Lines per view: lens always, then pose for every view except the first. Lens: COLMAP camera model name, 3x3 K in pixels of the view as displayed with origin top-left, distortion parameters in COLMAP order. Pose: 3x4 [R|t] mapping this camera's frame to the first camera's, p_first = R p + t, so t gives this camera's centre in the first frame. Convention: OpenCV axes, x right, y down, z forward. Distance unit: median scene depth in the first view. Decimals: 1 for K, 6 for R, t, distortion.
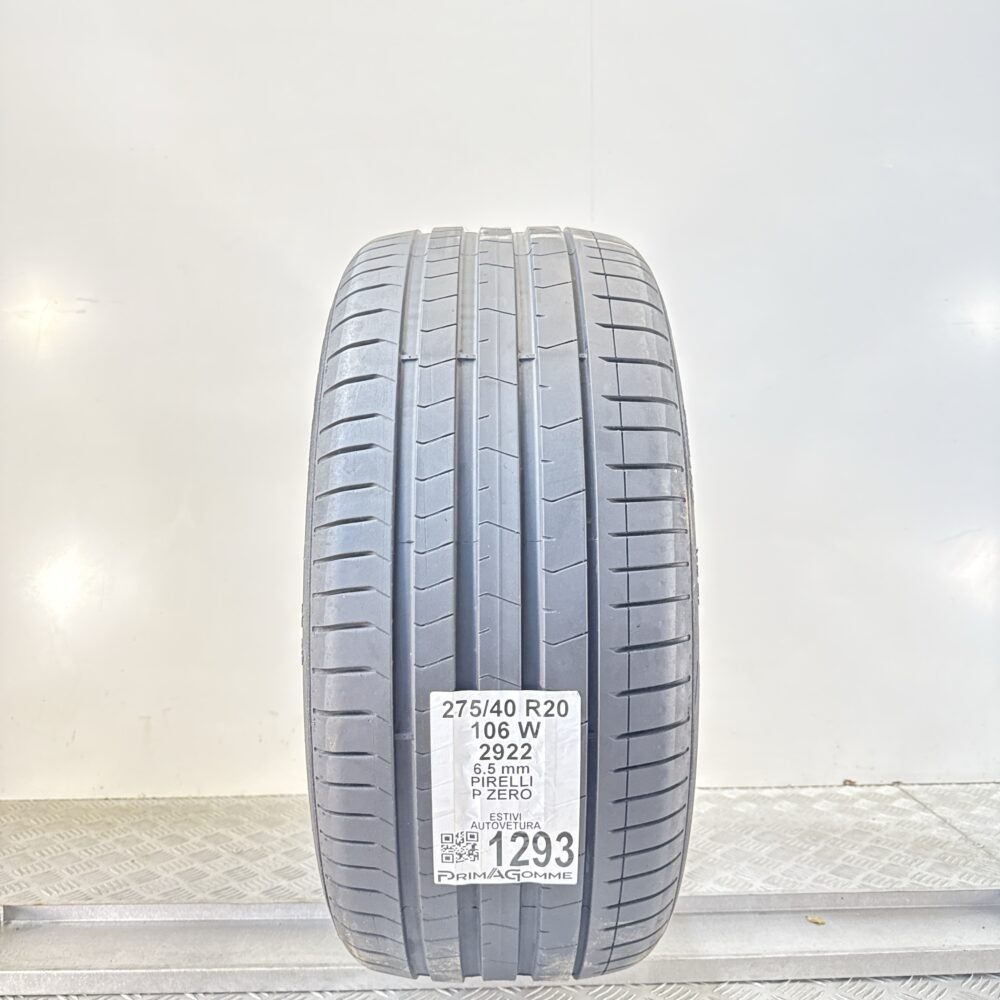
lens RADIAL K [[961.7, 0, 520.8], [0, 961.7, 497.3], [0, 0, 1]] dist [0.143818, -0.324473]
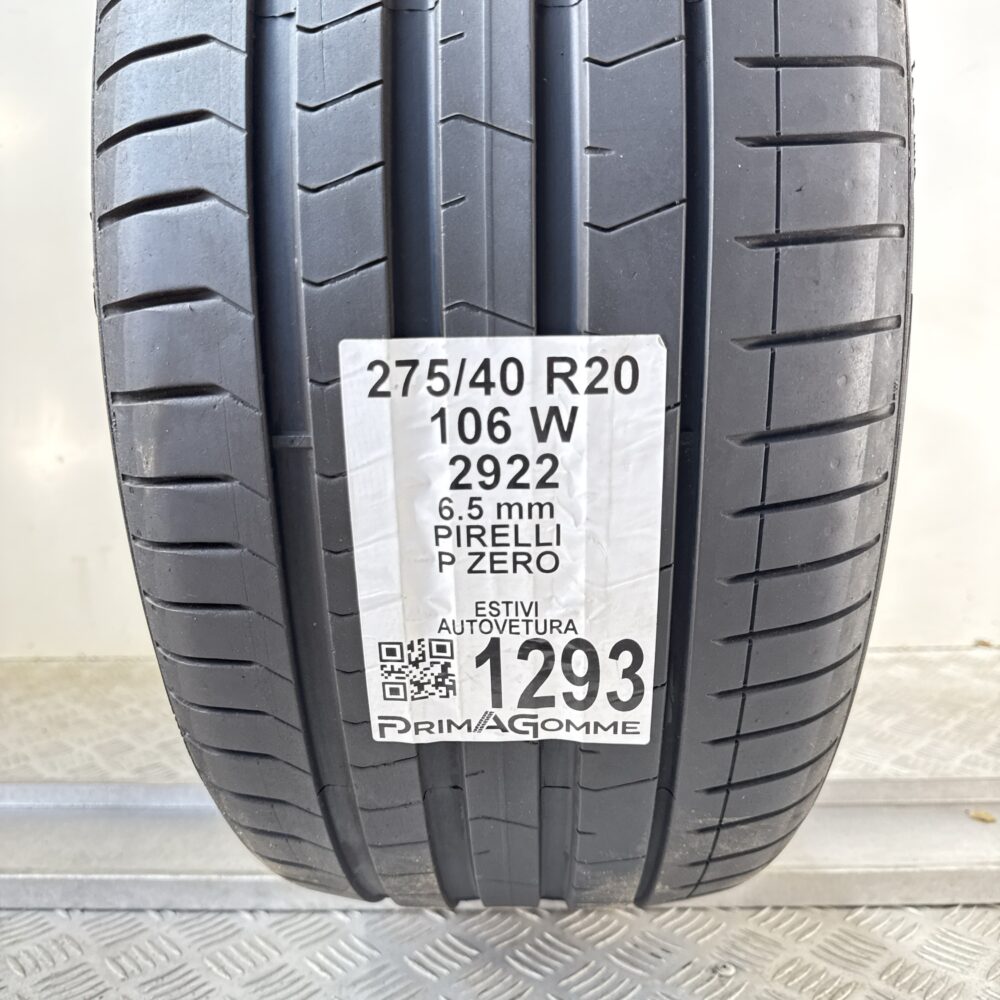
lens RADIAL K [[961.7, 0, 520.8], [0, 961.7, 497.3], [0, 0, 1]] dist [0.143818, -0.324473]
pose [[0.999112, -0.001122, -0.042110, 0.012081], [0.005259, 0.995148, 0.098253, 0.223159], [0.041796, -0.098387, 0.994270, 0.518321]]
